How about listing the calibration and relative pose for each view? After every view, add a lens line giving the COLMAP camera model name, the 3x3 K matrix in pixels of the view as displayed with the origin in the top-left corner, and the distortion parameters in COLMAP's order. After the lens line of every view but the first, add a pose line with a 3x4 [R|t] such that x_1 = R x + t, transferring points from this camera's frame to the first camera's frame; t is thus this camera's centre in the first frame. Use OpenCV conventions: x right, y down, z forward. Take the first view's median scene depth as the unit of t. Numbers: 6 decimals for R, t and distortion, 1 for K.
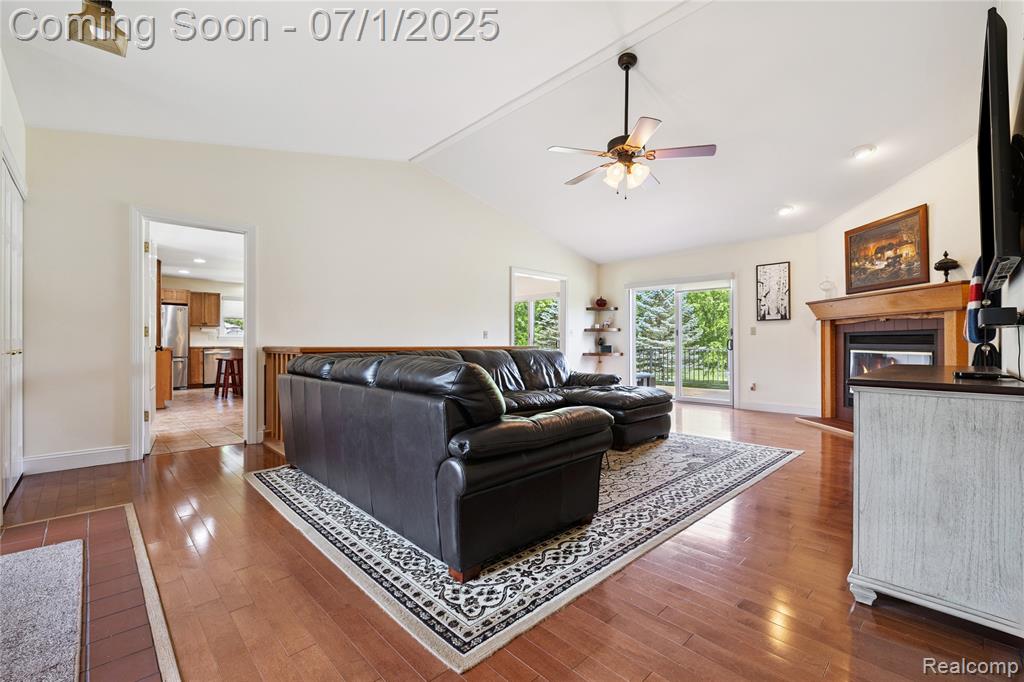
lens RADIAL K [[434.6, 0, 516.2], [0, 434.6, 339.4], [0, 0, 1]] dist [0.000324, 0.000357]
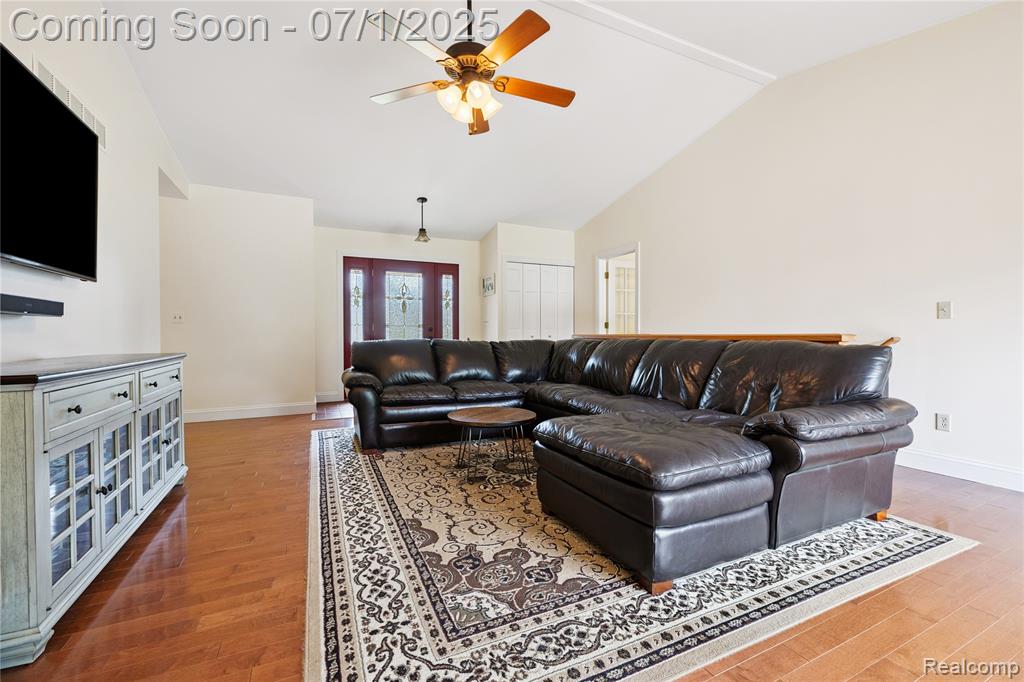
lens RADIAL K [[434.6, 0, 516.2], [0, 434.6, 339.4], [0, 0, 1]] dist [0.000324, 0.000357]
pose [[-0.322881, 0.013647, -0.946341, 1.017462], [0.014303, 0.999852, 0.009538, 0.022734], [0.946331, -0.010456, -0.323029, 1.445006]]
